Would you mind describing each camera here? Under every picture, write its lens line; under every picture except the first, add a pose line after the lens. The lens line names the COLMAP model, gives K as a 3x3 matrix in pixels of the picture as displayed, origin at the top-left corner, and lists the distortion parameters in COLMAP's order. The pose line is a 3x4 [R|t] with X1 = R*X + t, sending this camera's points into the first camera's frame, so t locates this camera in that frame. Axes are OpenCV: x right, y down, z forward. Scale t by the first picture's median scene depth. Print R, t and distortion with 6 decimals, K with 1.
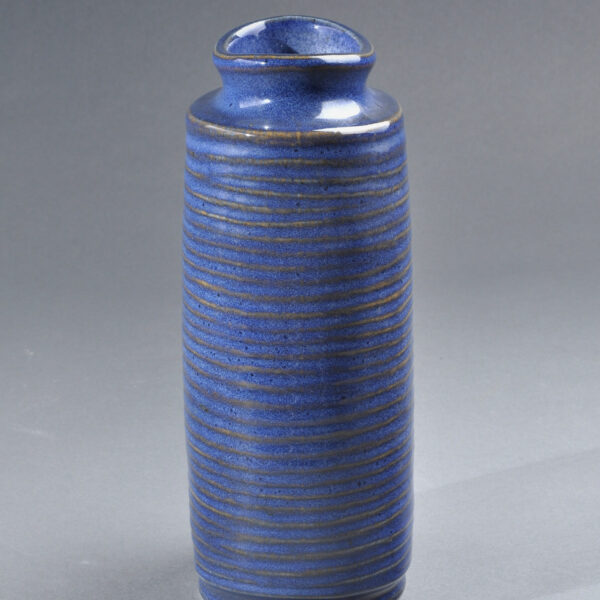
lens RADIAL K [[2356.8, 0, 298.7], [0, 2356.8, 300.5], [0, 0, 1]] dist [0.411053, 0.000000]
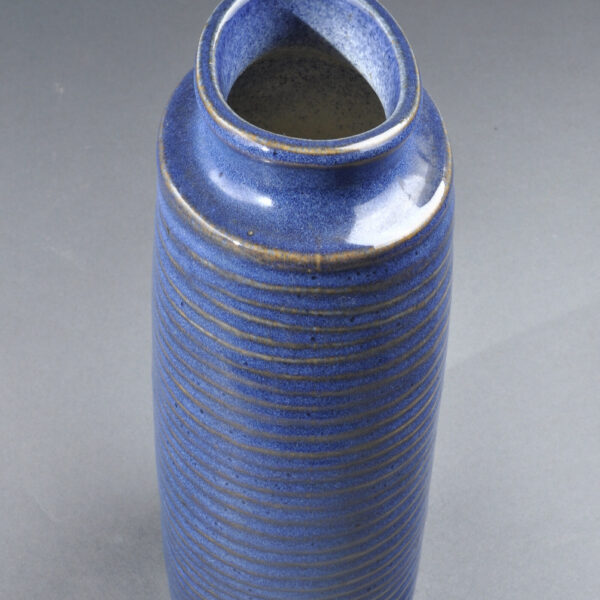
lens RADIAL K [[1452.5, 0, 301.6], [0, 1452.5, 299.3], [0, 0, 1]] dist [0.160174, 0.000000]
pose [[0.998350, 0.013341, 0.055846, -0.029159], [-0.036323, 0.900020, 0.434333, -0.247310], [-0.044468, -0.435645, 0.899020, 0.600543]]
